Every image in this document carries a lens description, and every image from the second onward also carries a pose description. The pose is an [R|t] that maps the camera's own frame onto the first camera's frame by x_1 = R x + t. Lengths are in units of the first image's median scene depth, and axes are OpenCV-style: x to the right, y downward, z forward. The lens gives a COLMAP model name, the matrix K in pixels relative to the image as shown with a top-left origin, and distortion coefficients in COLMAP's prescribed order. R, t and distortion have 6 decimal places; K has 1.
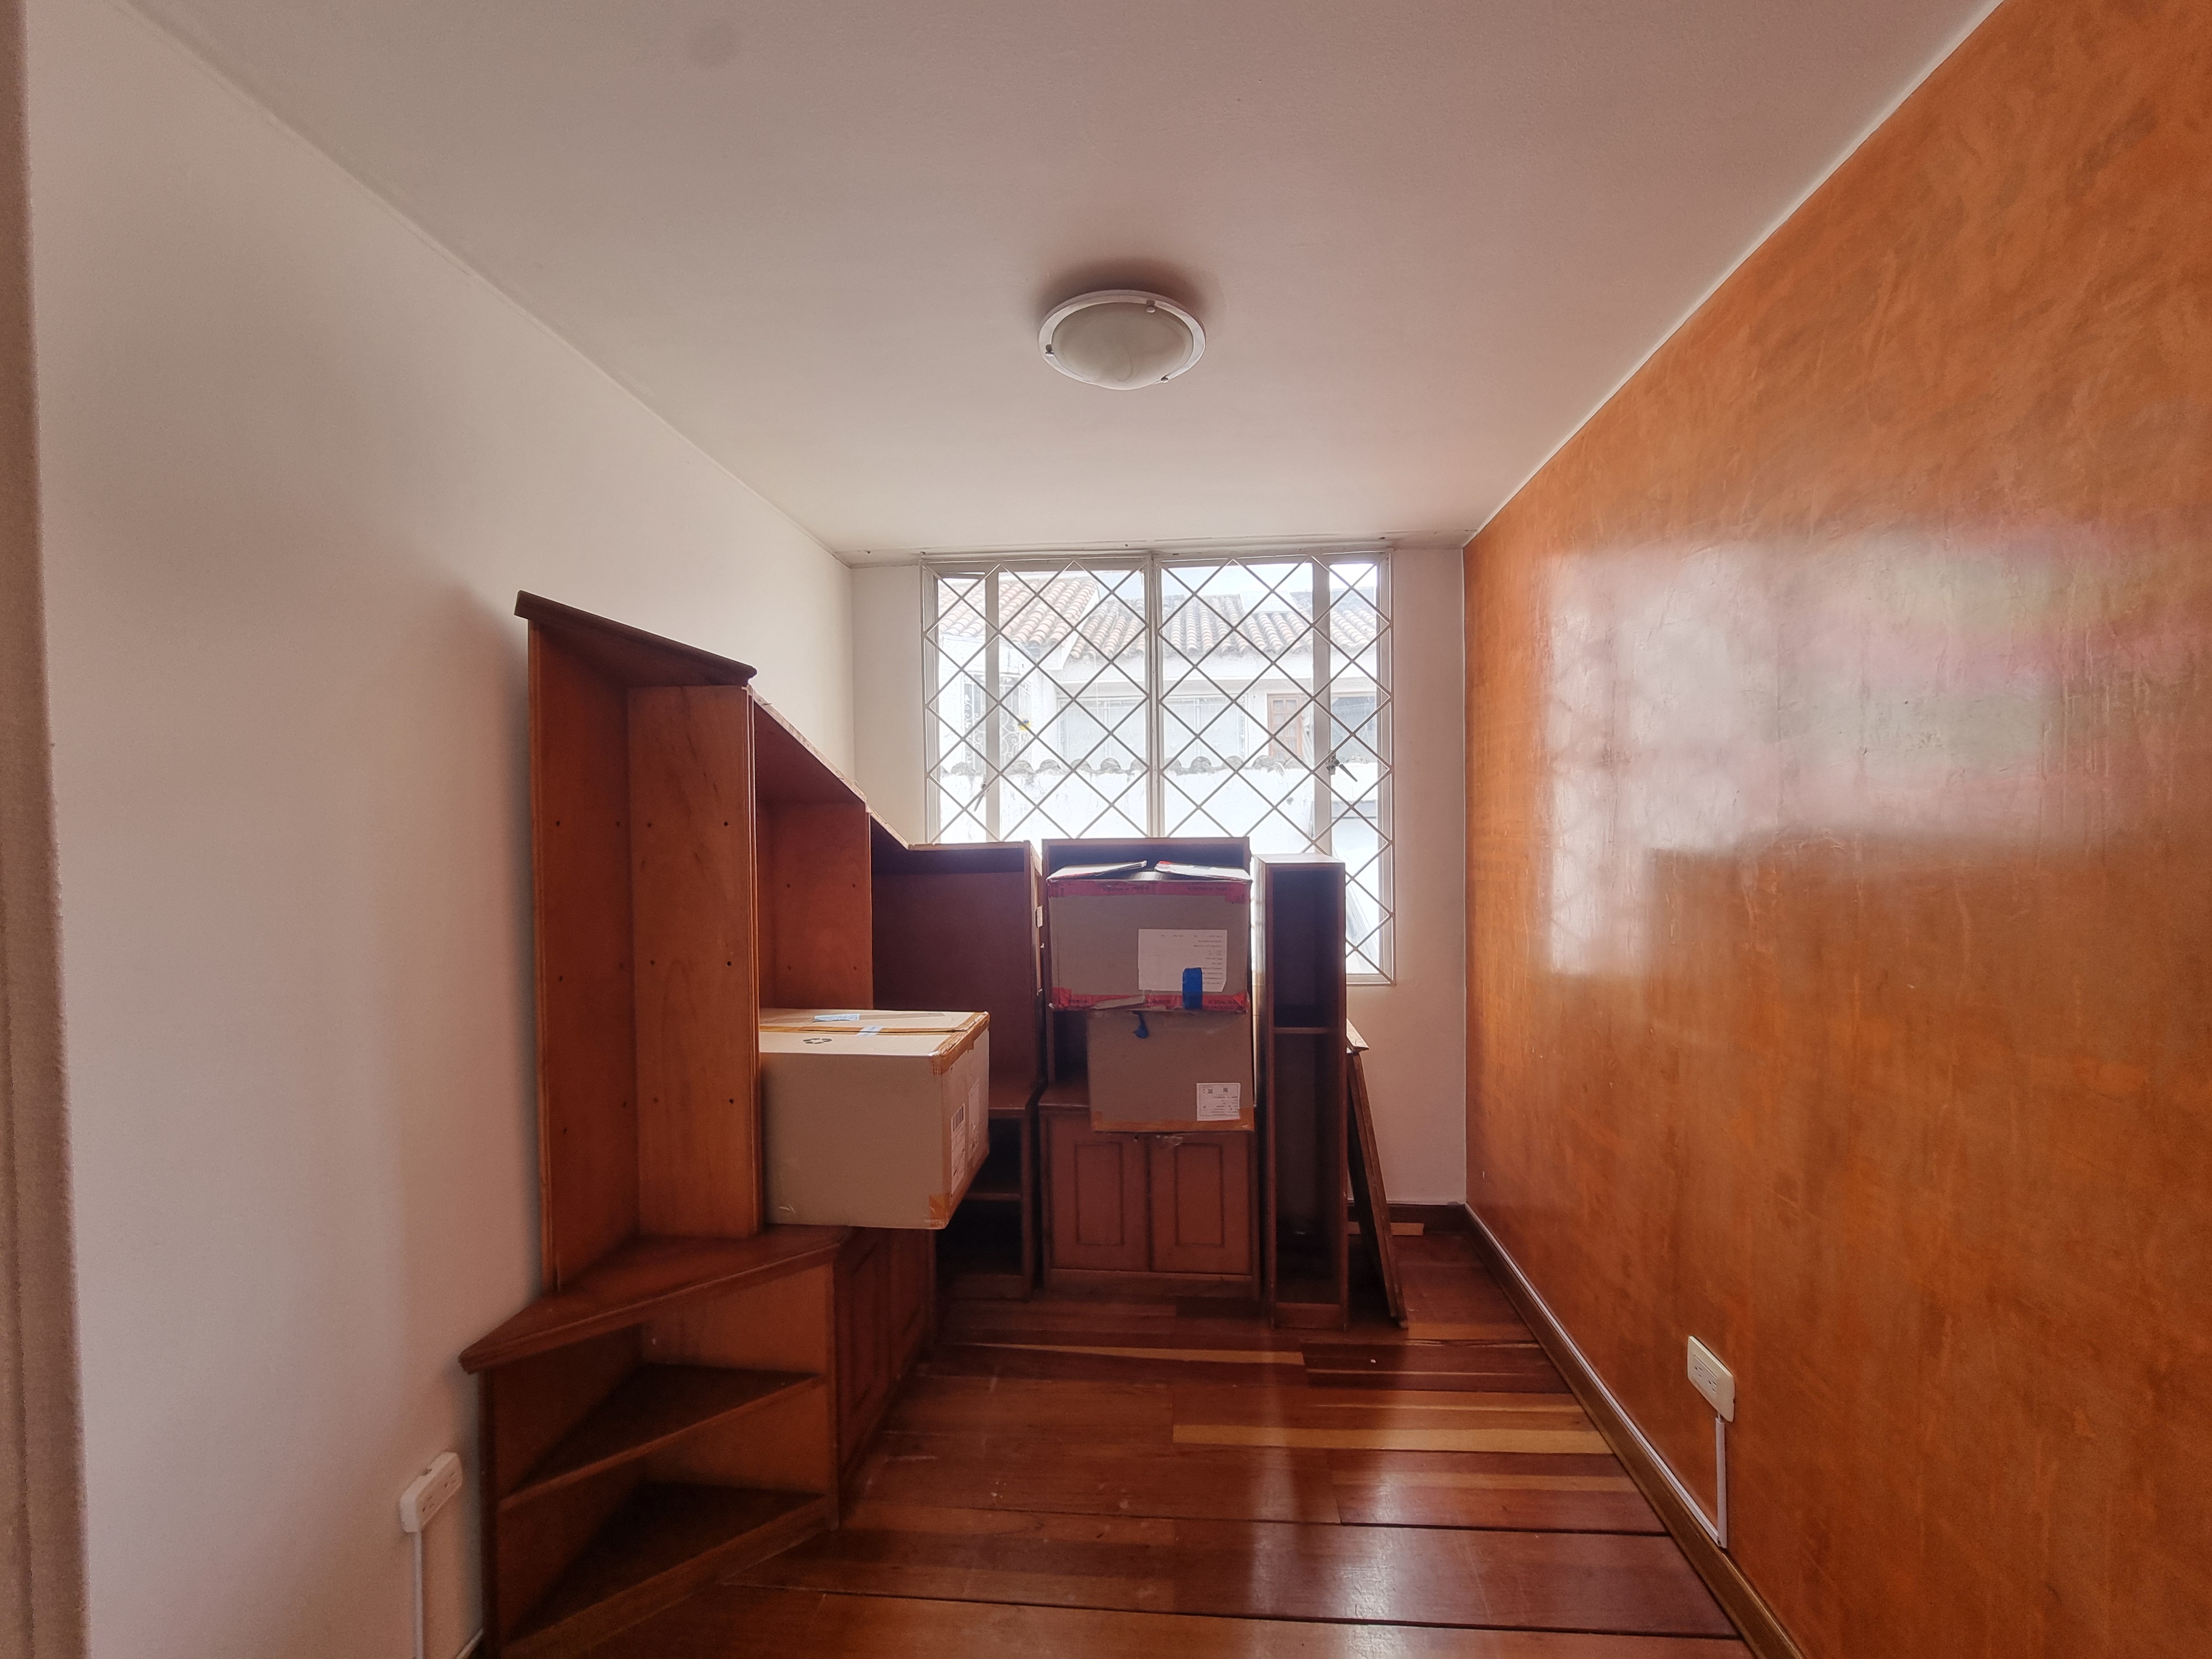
lens RADIAL K [[923.9, 0, 1104.5], [0, 923.9, 847.5], [0, 0, 1]] dist [-0.001526, -0.000012]
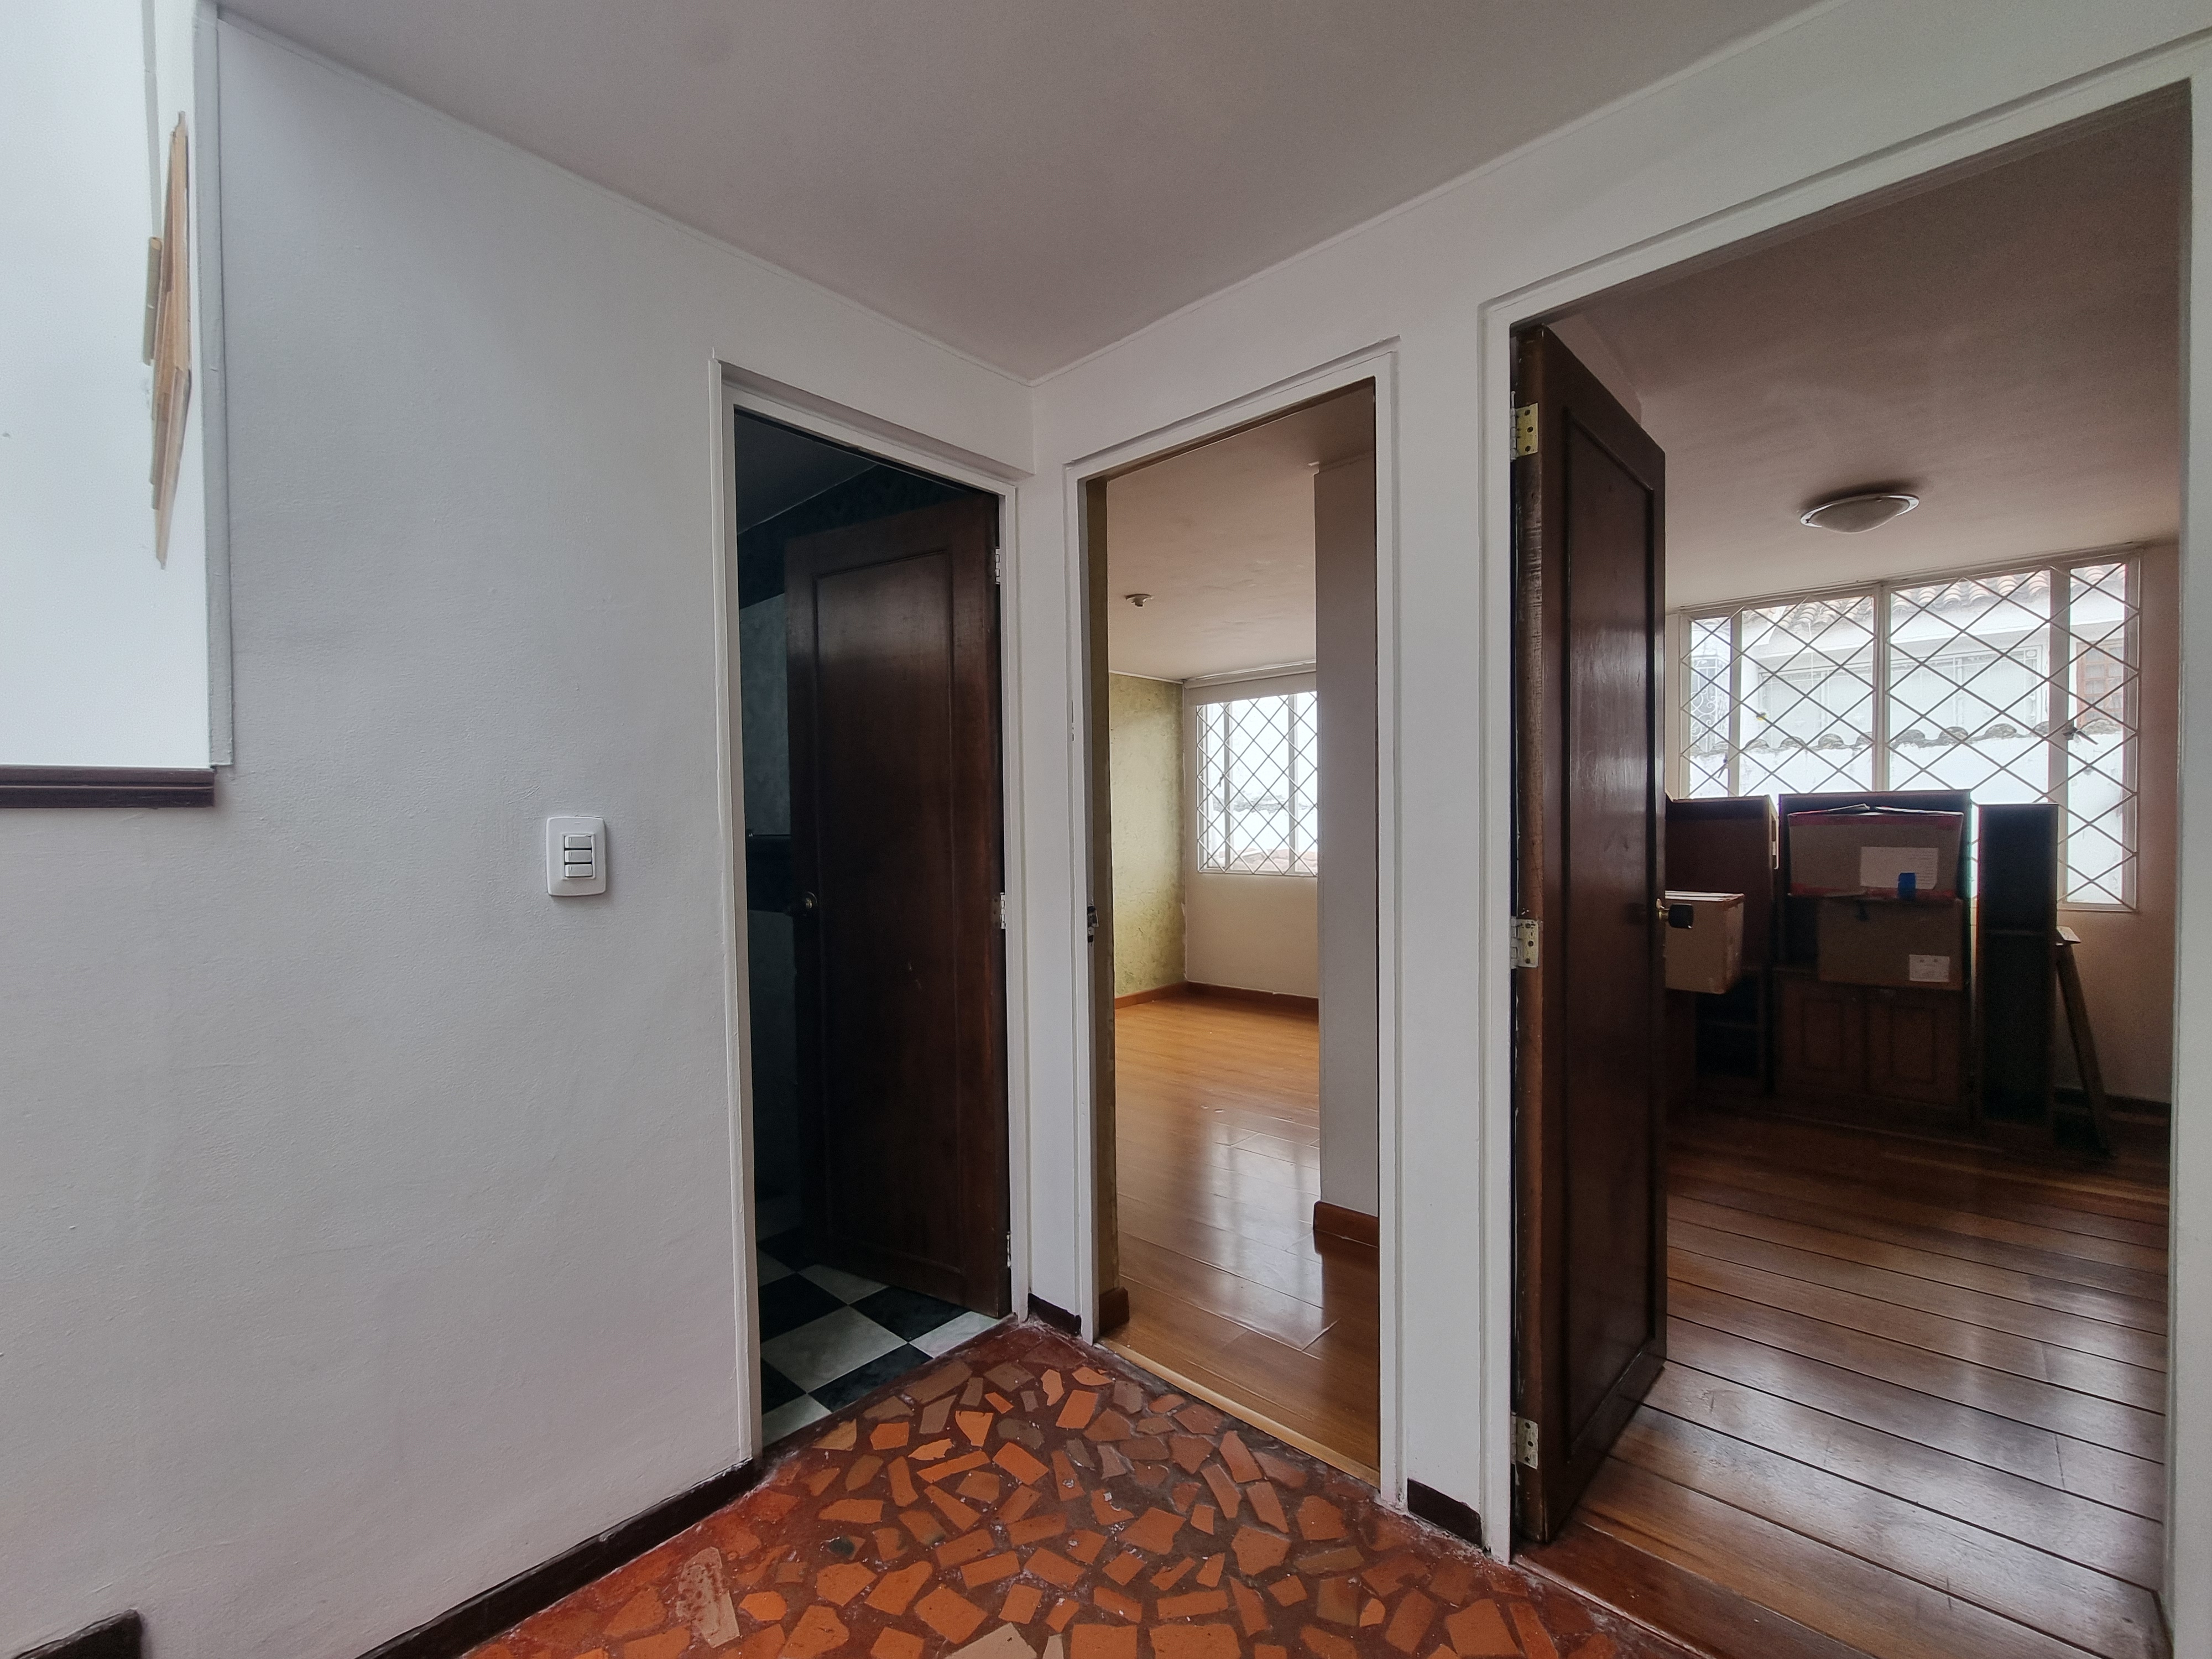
lens RADIAL K [[906.5, 0, 1106.7], [0, 906.5, 848.6], [0, 0, 1]] dist [-0.000124, -0.000380]
pose [[0.790044, 0.020701, -0.612701, -0.026416], [-0.014092, 0.999779, 0.015608, 0.071301], [0.612888, -0.003696, 0.790161, -0.811257]]
